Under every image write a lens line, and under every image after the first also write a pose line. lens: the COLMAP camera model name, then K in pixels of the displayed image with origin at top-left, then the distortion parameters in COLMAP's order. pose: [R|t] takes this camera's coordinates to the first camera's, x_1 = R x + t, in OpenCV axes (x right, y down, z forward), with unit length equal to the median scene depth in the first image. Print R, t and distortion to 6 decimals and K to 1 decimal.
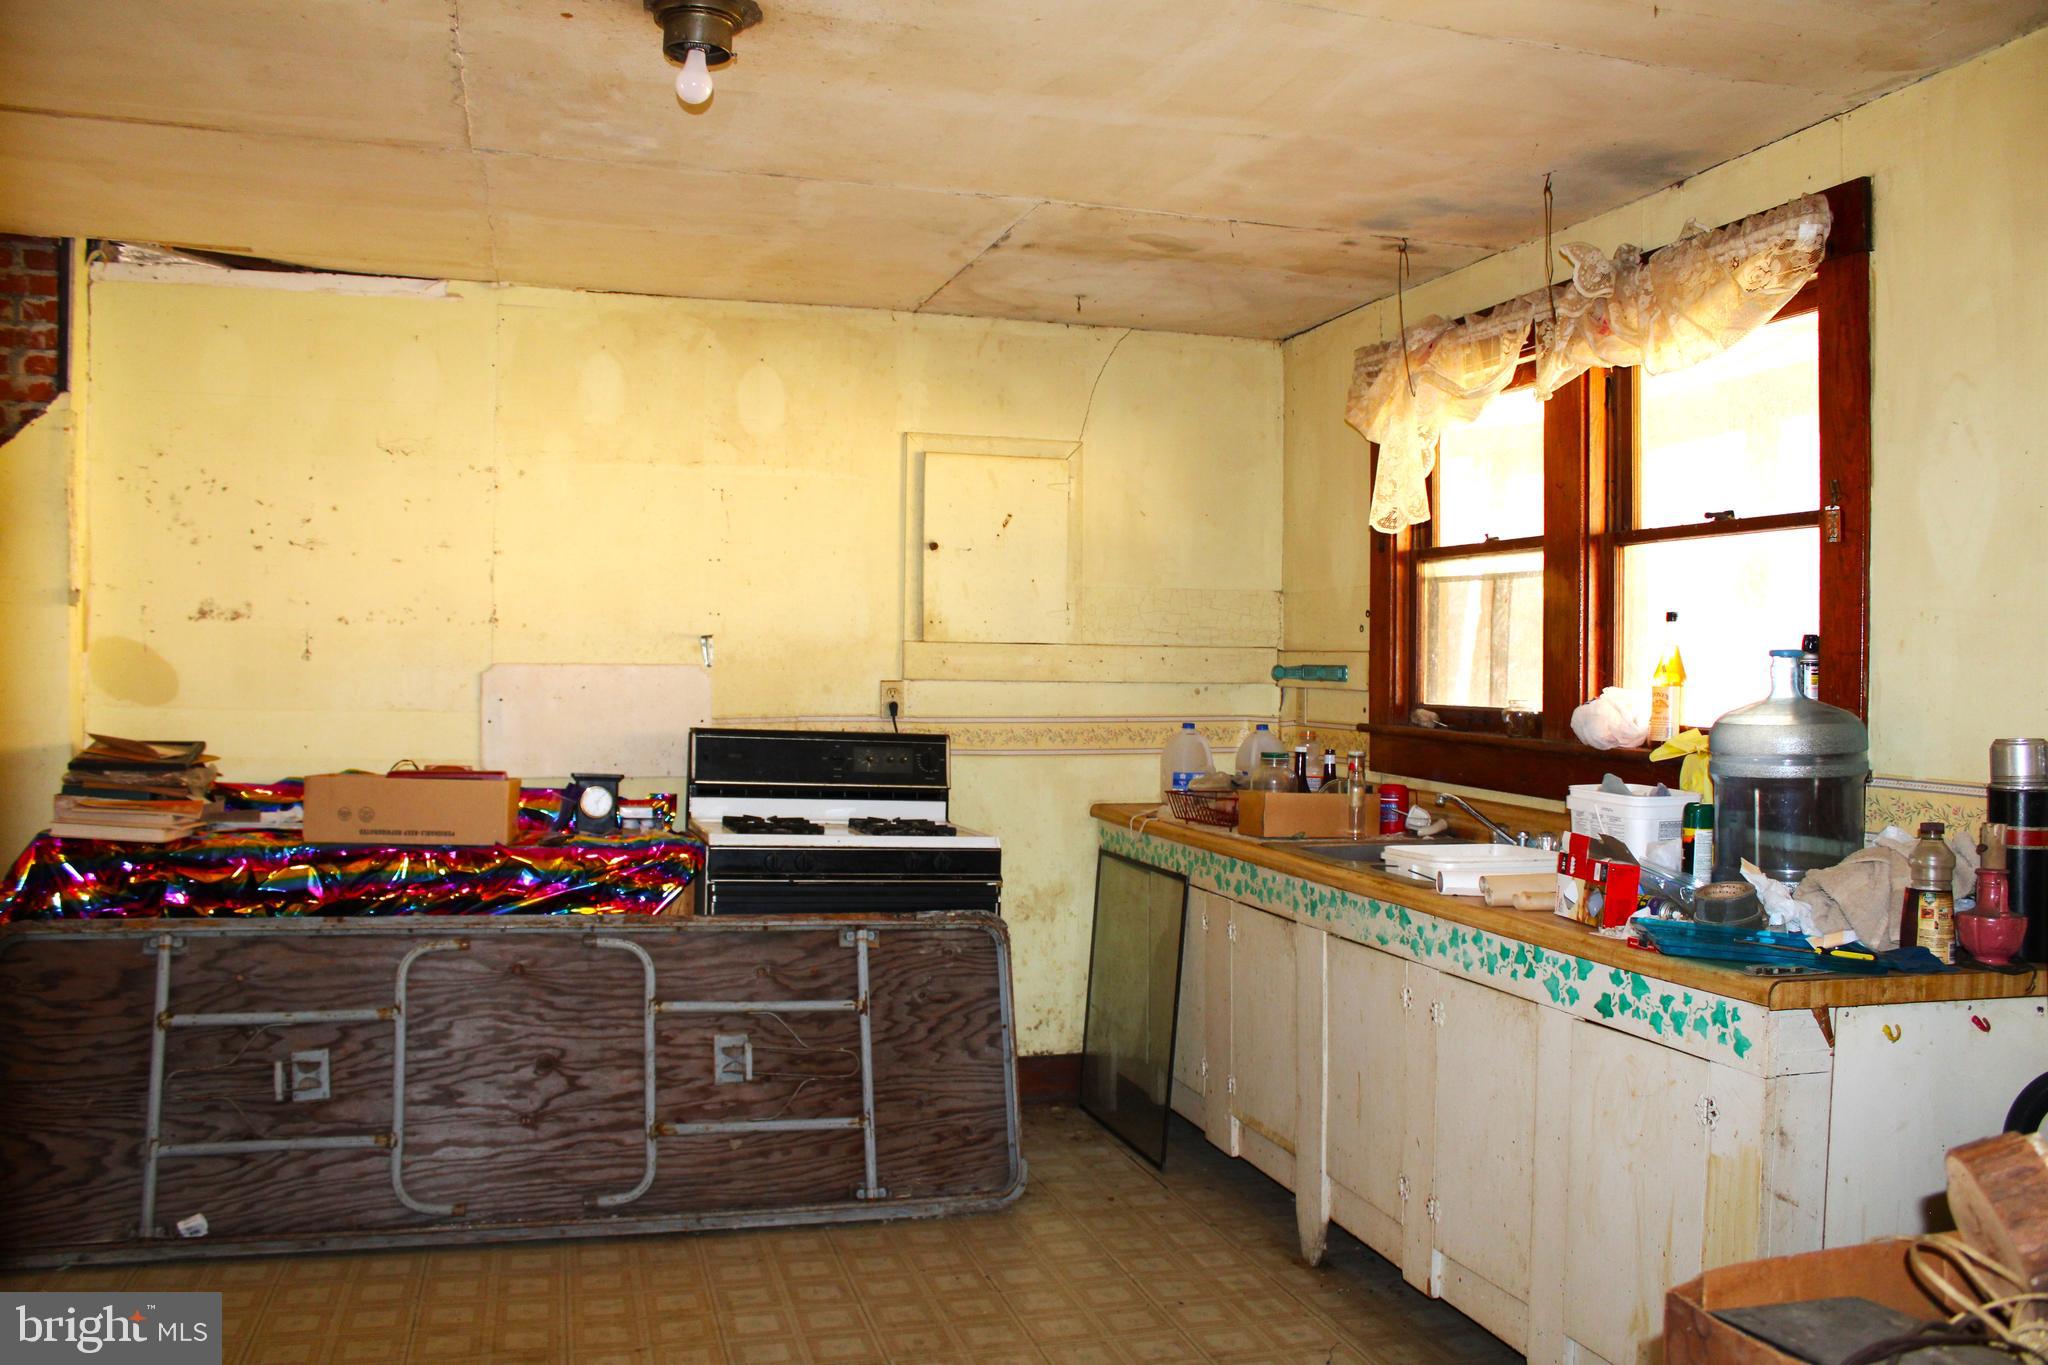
lens RADIAL K [[1718.6, 0, 1024.4], [0, 1718.6, 666.5], [0, 0, 1]] dist [-0.105400, 0.072563]
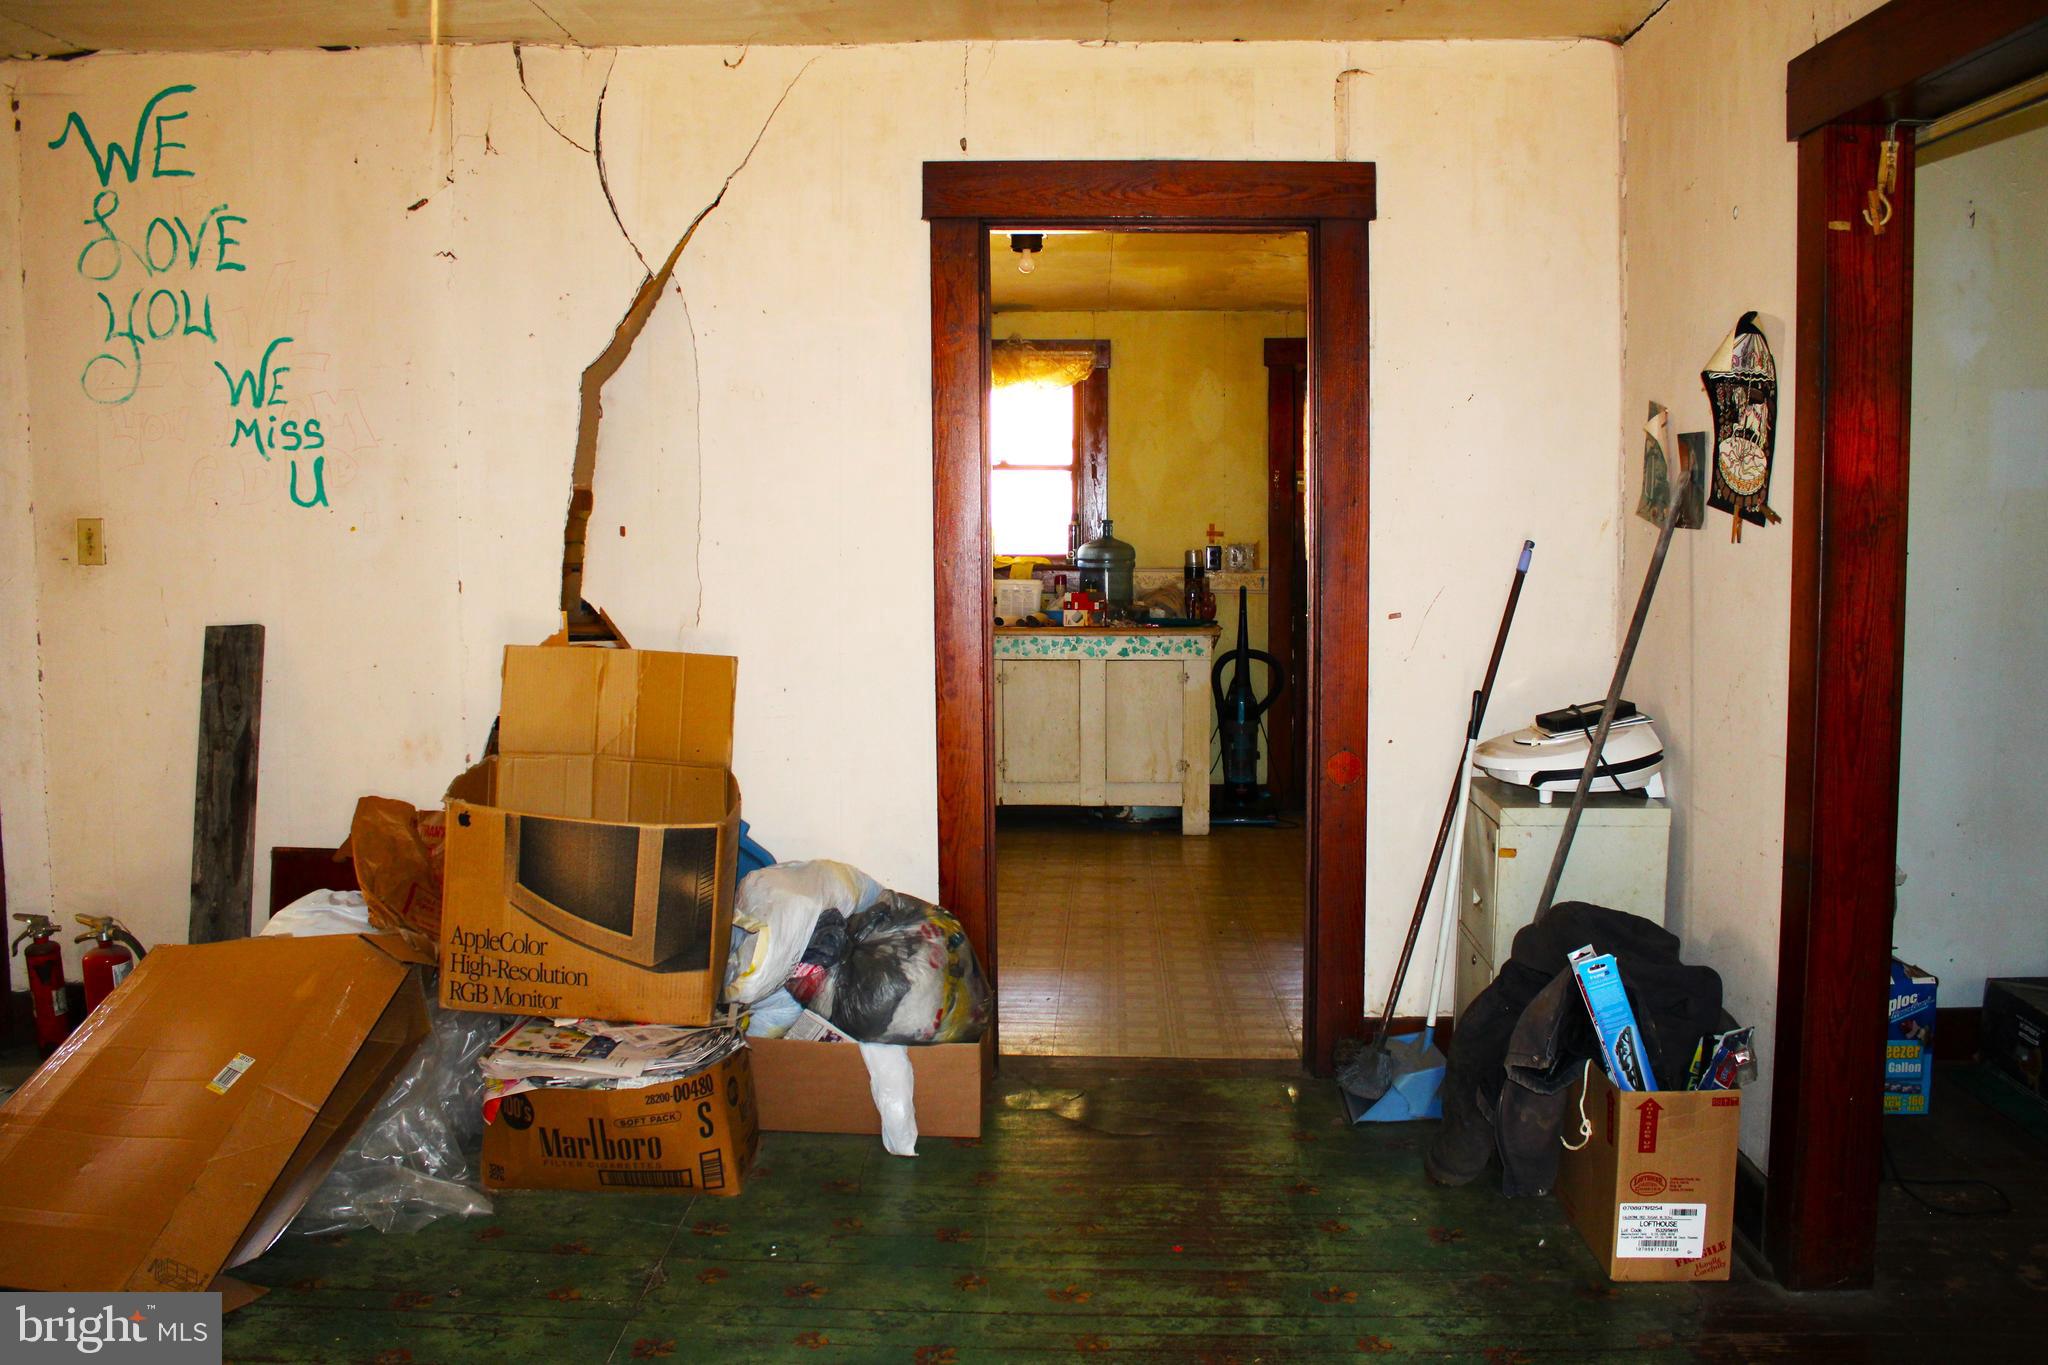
lens RADIAL K [[1718.6, 0, 1022.1], [0, 1718.6, 678.0], [0, 0, 1]] dist [-0.105400, 0.072563]
pose [[0.320809, -0.080143, 0.943747, -2.113579], [0.006197, 0.996570, 0.082522, 0.013575], [-0.947124, -0.020625, 0.320205, 0.257796]]
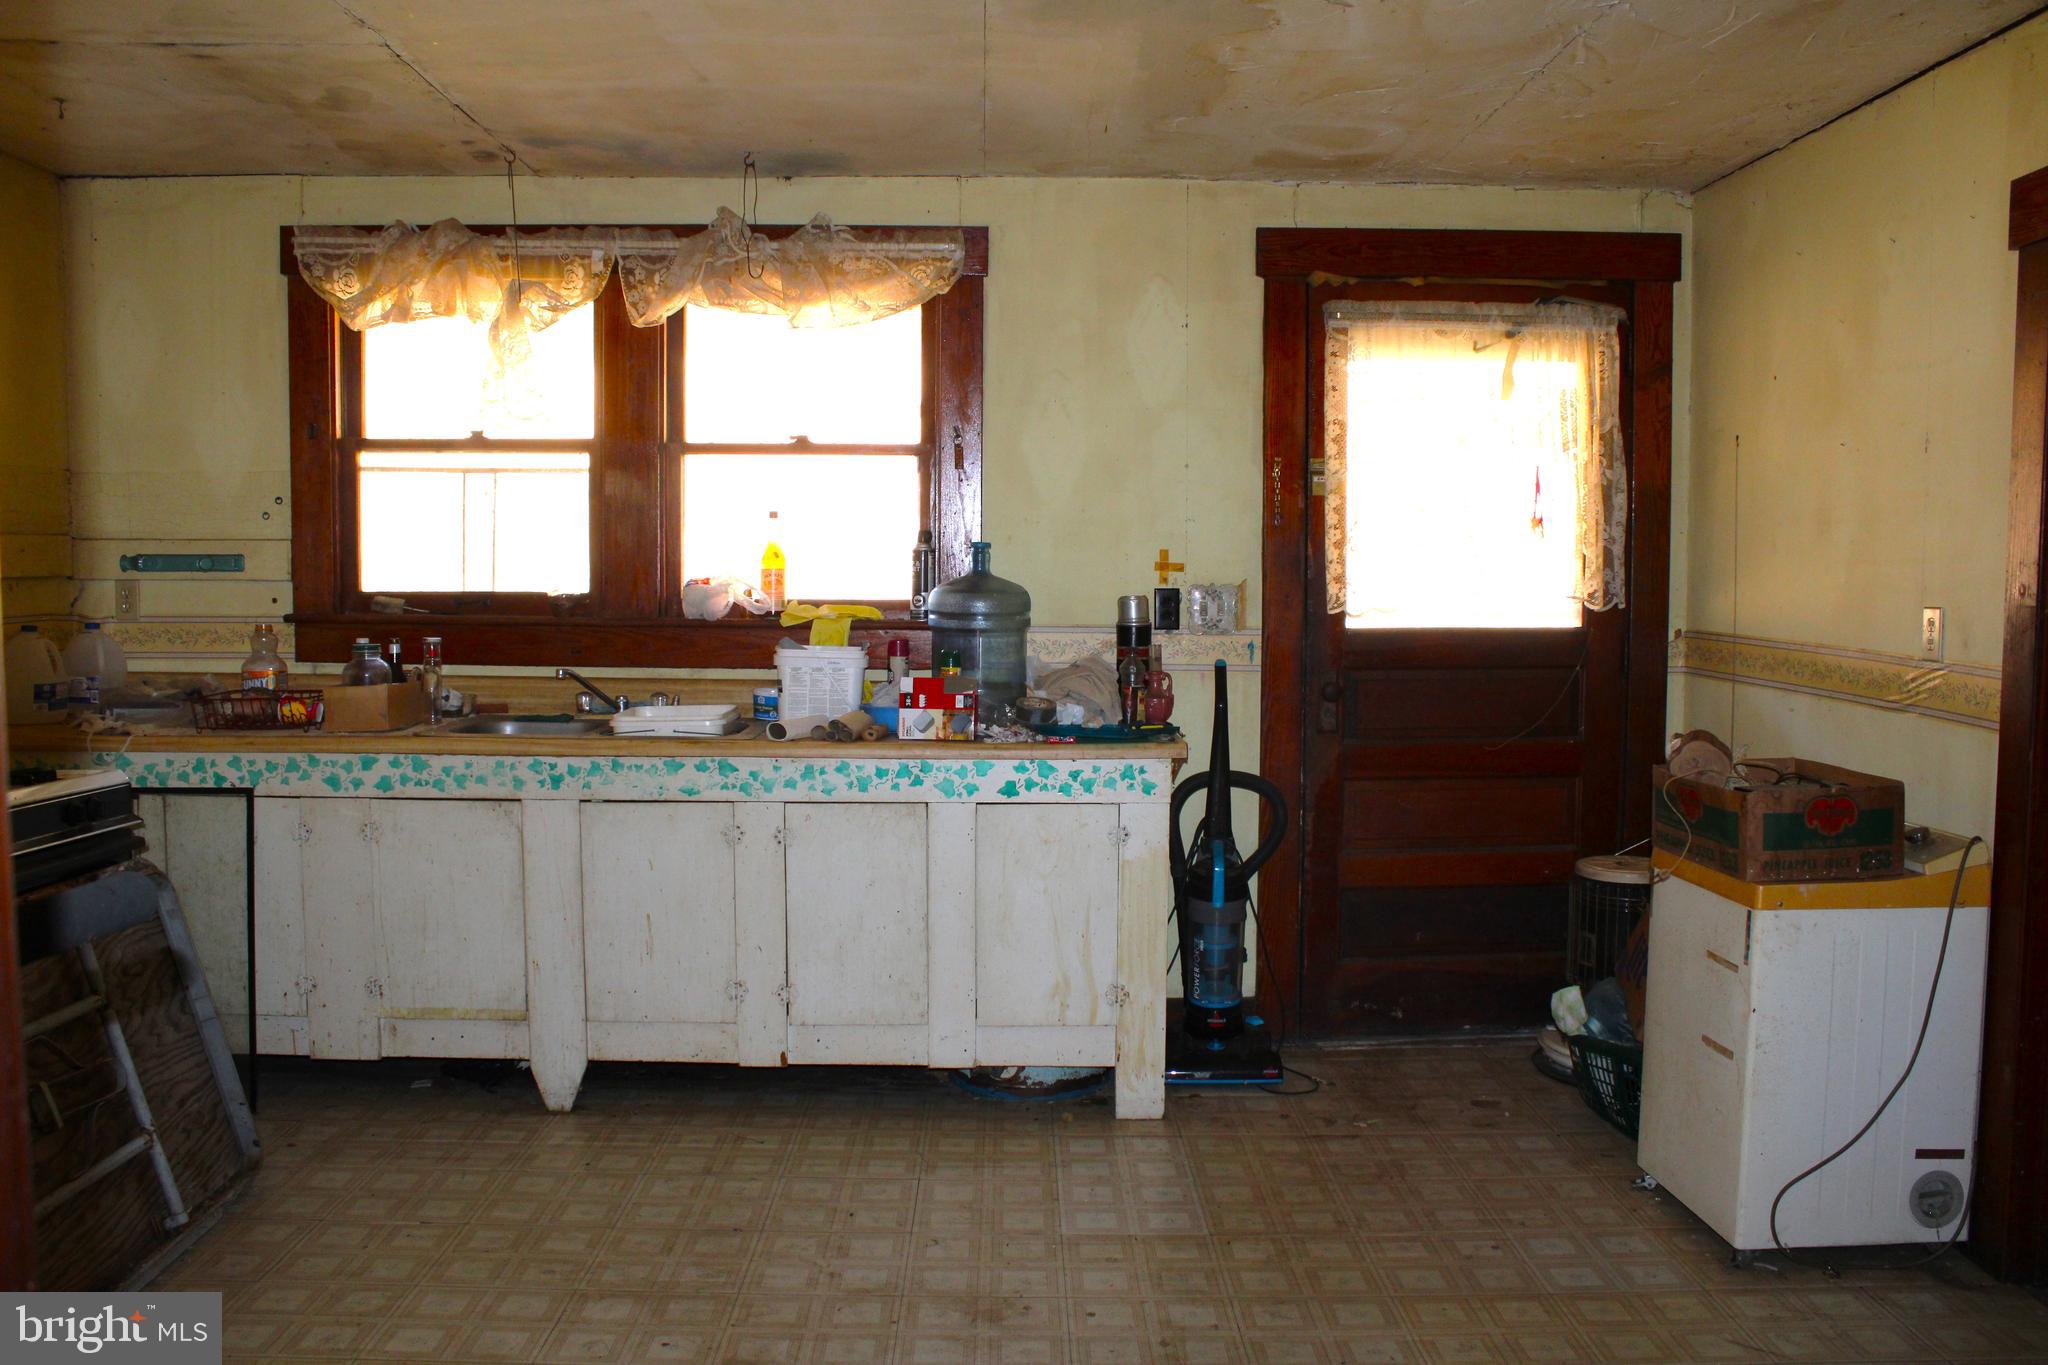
lens RADIAL K [[1718.6, 0, 1015.5], [0, 1718.6, 680.5], [0, 0, 1]] dist [-0.105400, 0.072563]
pose [[0.262939, -0.074021, 0.961969, -0.983090], [-0.001126, 0.997028, 0.077026, -0.005301], [-0.964812, -0.021336, 0.262074, 0.565591]]
